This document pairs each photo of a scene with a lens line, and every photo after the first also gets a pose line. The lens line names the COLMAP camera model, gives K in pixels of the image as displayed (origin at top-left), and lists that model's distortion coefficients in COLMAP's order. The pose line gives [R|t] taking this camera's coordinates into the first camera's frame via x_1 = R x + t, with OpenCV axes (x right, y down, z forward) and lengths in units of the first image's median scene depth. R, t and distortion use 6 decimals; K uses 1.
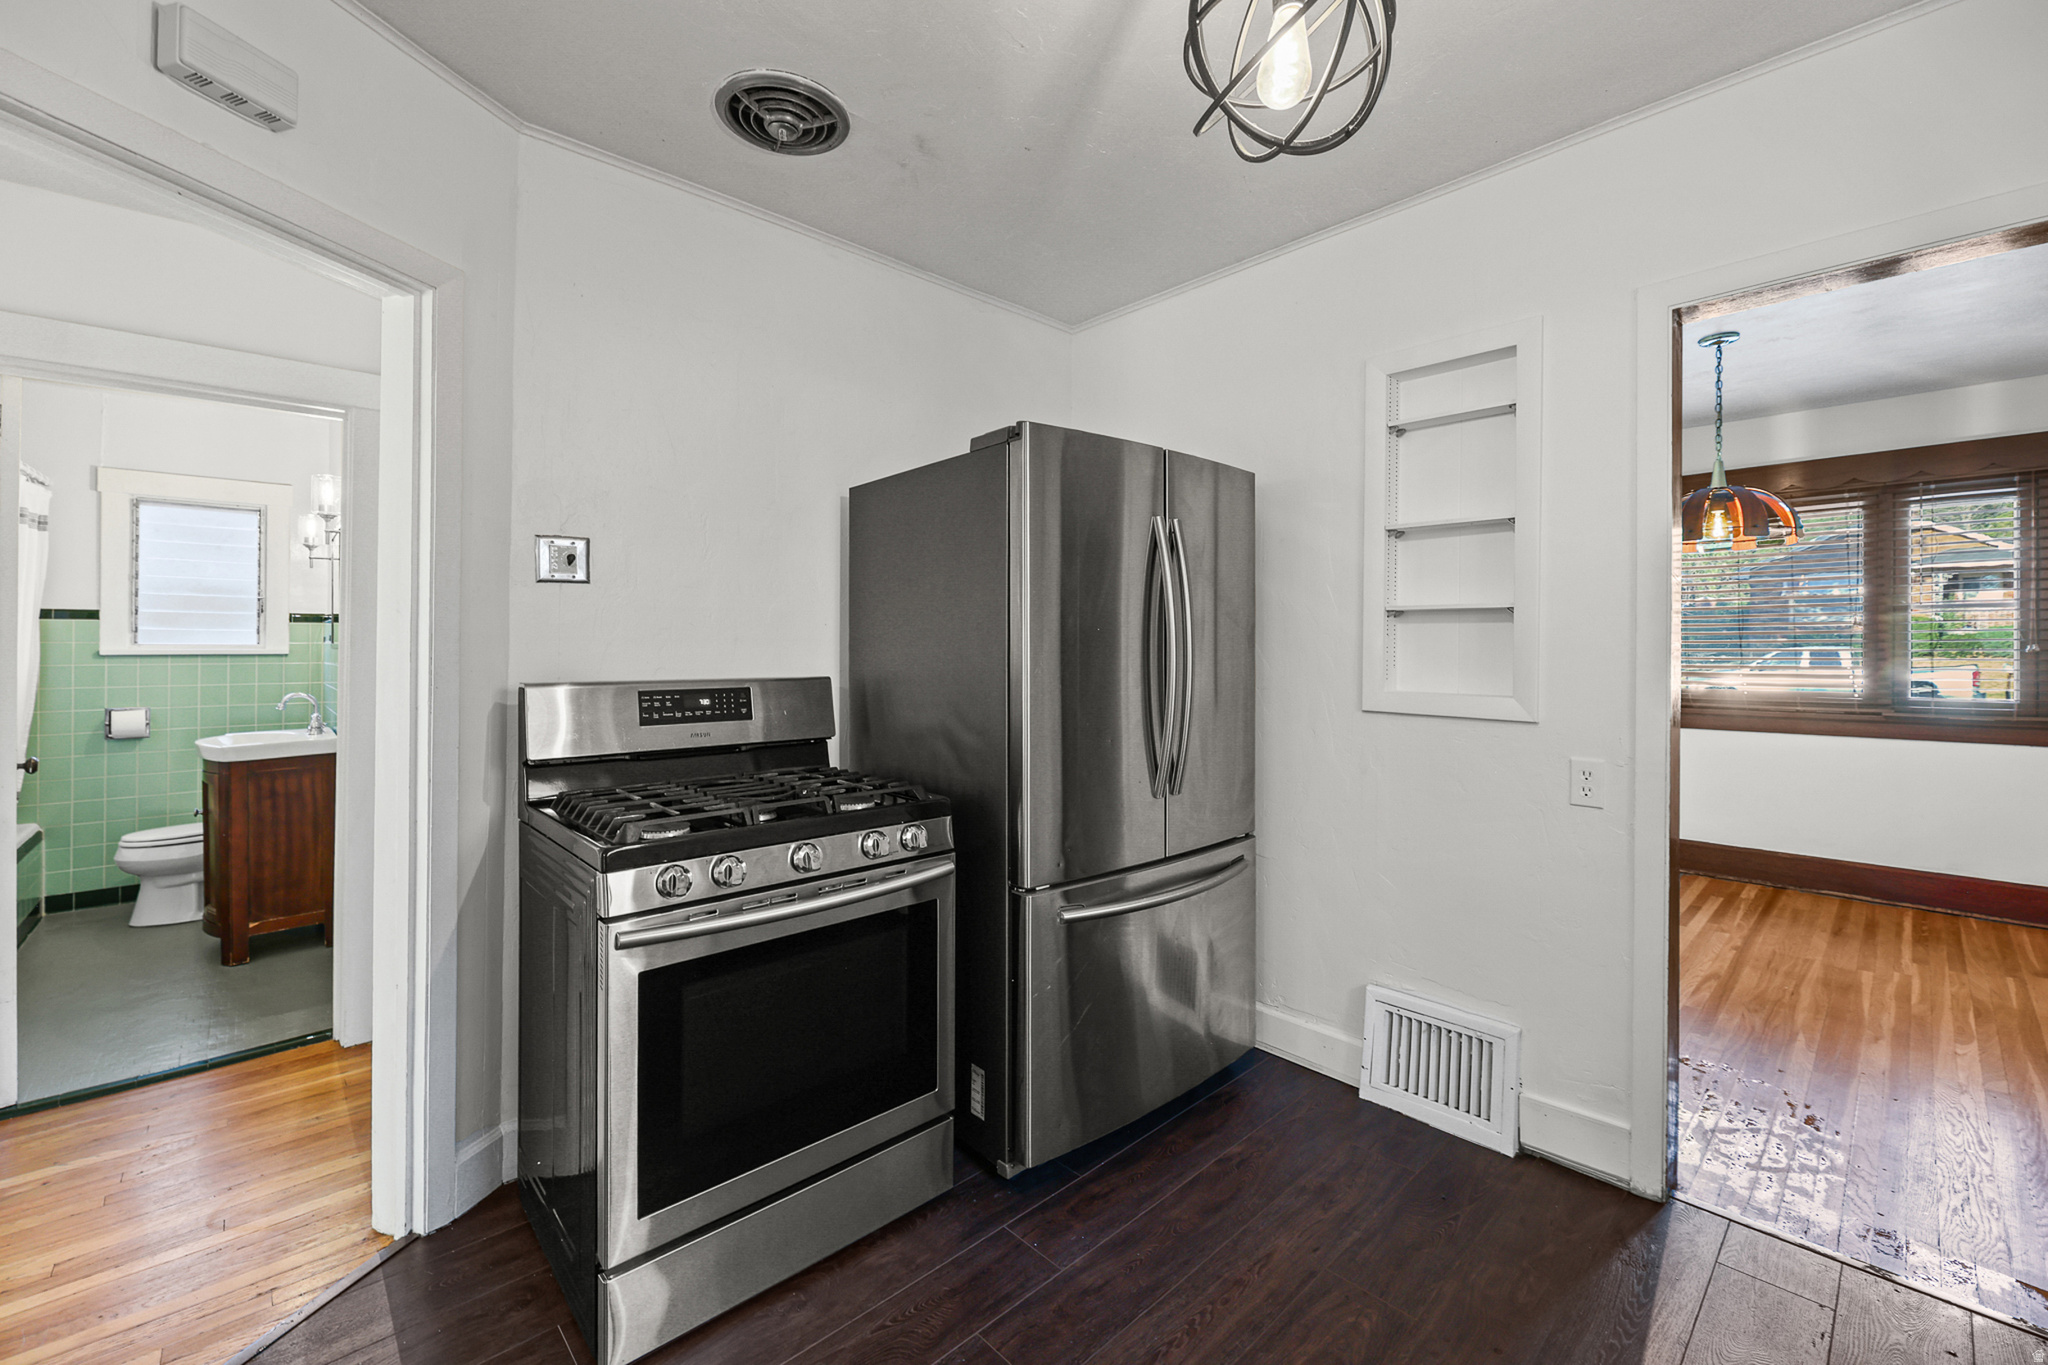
lens RADIAL K [[845.2, 0, 998.4], [0, 845.2, 641.2], [0, 0, 1]] dist [-0.001435, -0.000580]
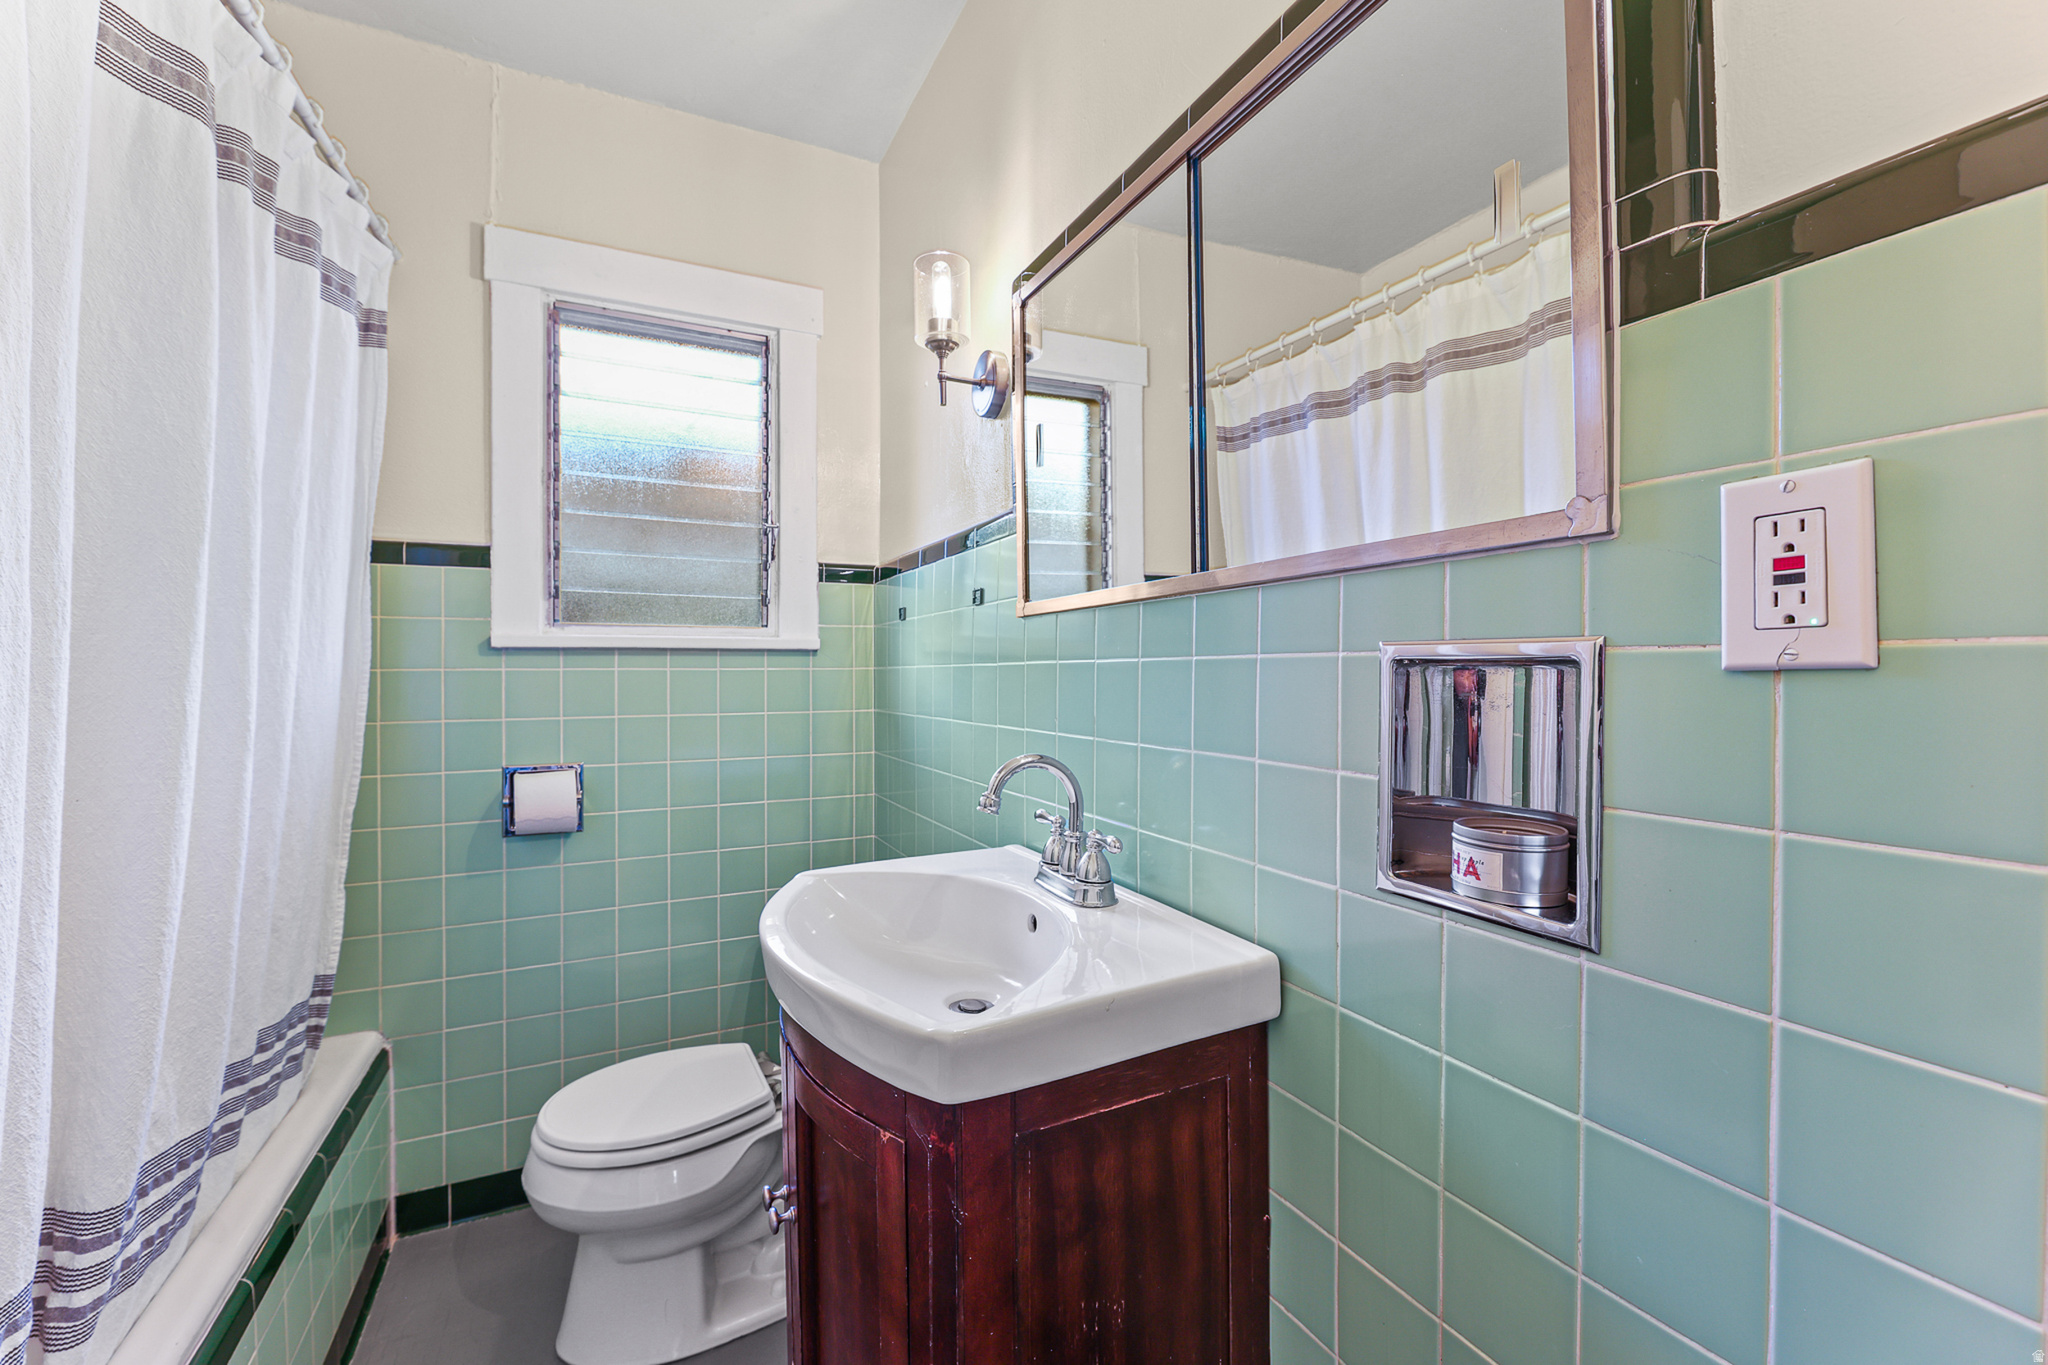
lens RADIAL K [[845.2, 0, 1031.4], [0, 845.2, 676.4], [0, 0, 1]] dist [-0.001435, -0.000580]
pose [[0.964126, -0.001226, -0.265444, -0.676724], [0.004132, 0.999937, 0.010390, 0.028193], [0.265415, -0.011114, 0.964070, 0.649343]]
